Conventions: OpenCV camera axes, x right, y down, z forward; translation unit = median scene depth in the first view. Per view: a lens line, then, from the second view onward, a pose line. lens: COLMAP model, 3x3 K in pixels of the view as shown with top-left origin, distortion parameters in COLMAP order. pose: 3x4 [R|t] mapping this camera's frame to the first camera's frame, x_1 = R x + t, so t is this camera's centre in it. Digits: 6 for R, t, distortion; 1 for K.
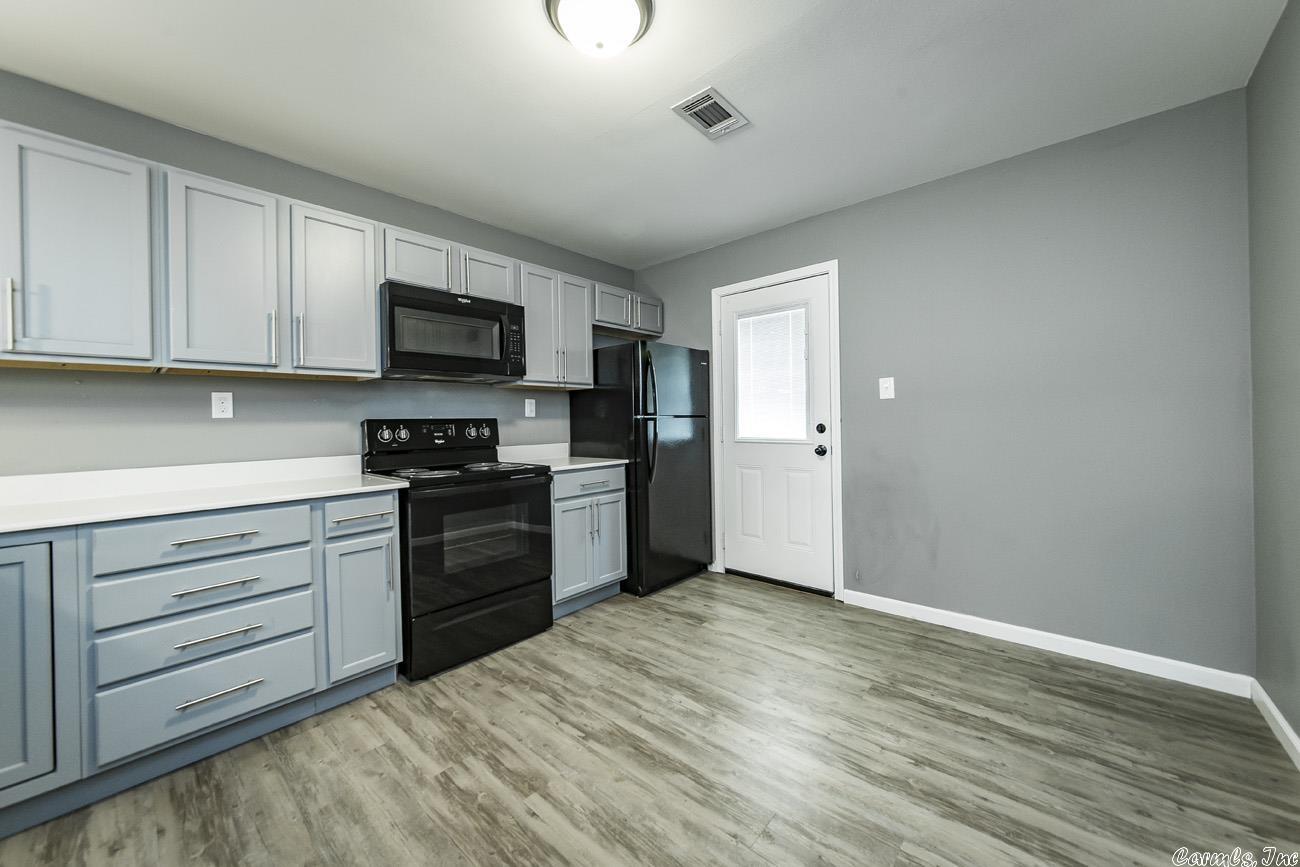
lens RADIAL K [[467.3, 0, 671.3], [0, 467.3, 425.1], [0, 0, 1]] dist [-0.003917, 0.000738]
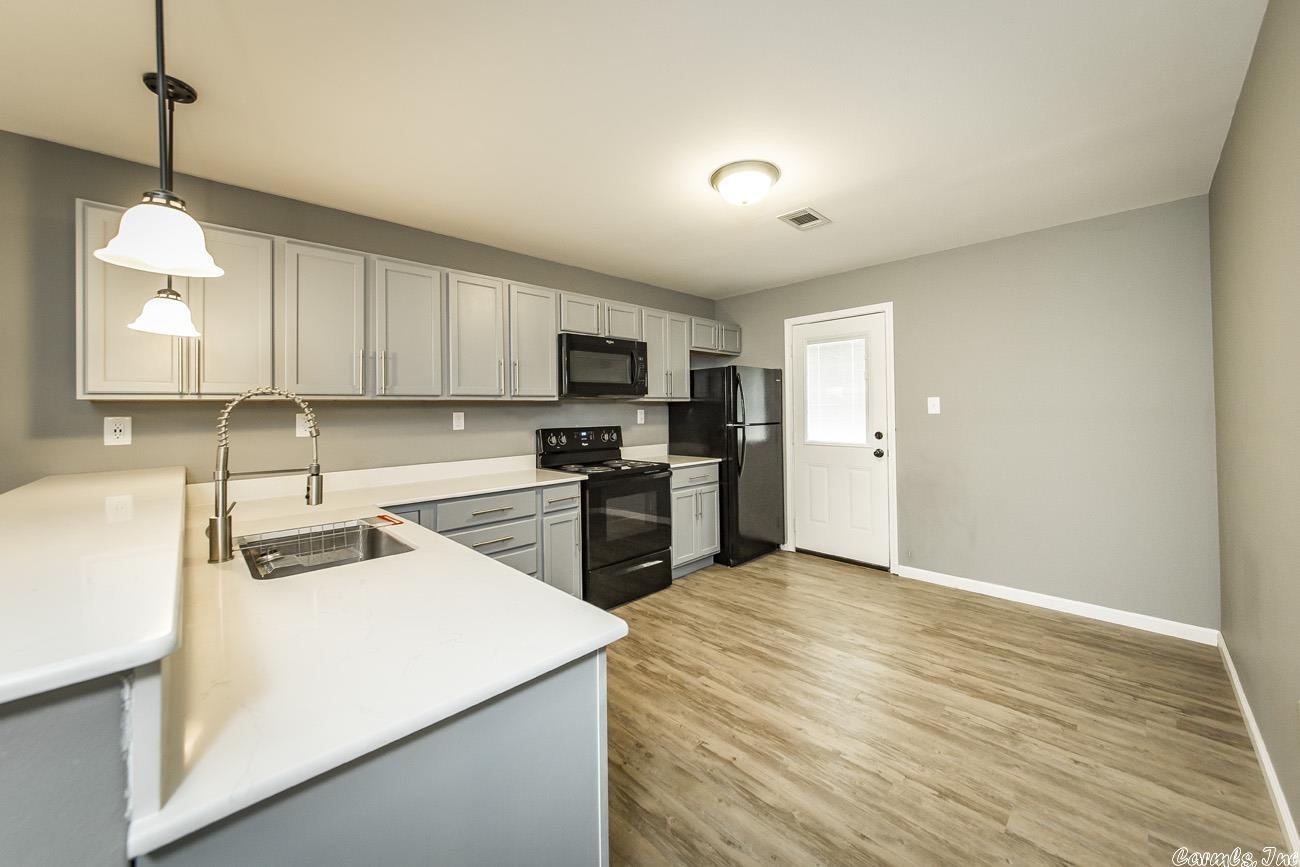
lens RADIAL K [[467.3, 0, 667.9], [0, 467.3, 410.1], [0, 0, 1]] dist [-0.003917, 0.000738]
pose [[0.996483, 0.002251, -0.083760, -0.174480], [-0.003089, 0.999946, -0.009885, -0.059661], [0.083733, 0.010109, 0.996437, -0.371710]]
